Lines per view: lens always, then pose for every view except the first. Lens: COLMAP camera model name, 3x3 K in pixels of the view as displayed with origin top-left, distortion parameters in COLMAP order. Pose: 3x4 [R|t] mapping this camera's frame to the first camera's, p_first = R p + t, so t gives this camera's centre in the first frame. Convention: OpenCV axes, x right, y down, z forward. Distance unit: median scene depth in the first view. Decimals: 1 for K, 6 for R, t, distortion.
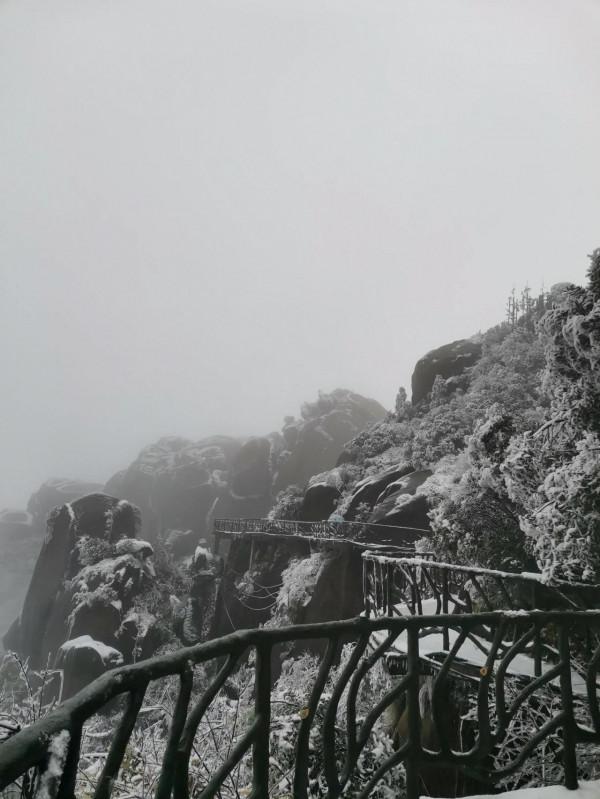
lens RADIAL K [[614.1, 0, 300.0], [0, 614.1, 399.5], [0, 0, 1]] dist [0.105729, -0.000721]
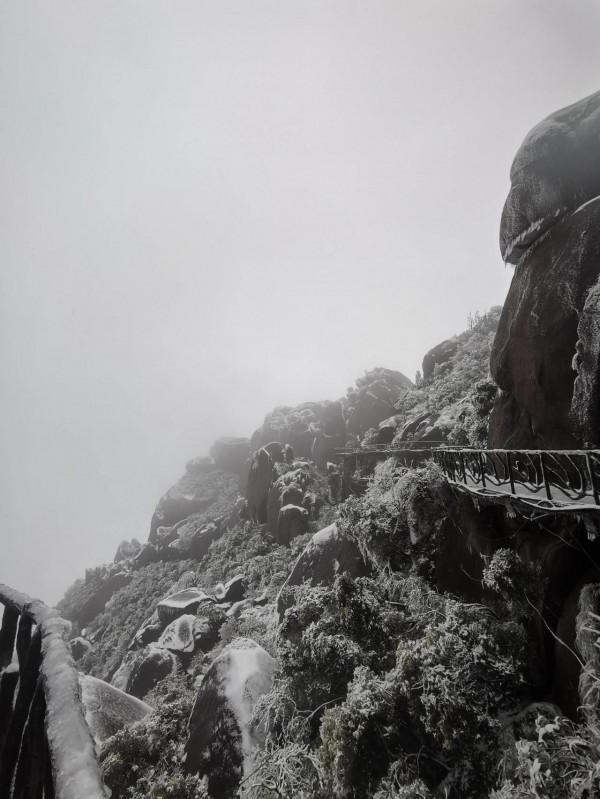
lens RADIAL K [[432.8, 0, 300.0], [0, 432.8, 399.5], [0, 0, 1]] dist [0.000064, 0.000342]
pose [[0.988591, -0.125482, -0.083323, -0.119266], [0.131757, 0.988469, 0.074631, -0.098079], [0.072997, -0.084758, 0.993724, -0.465722]]
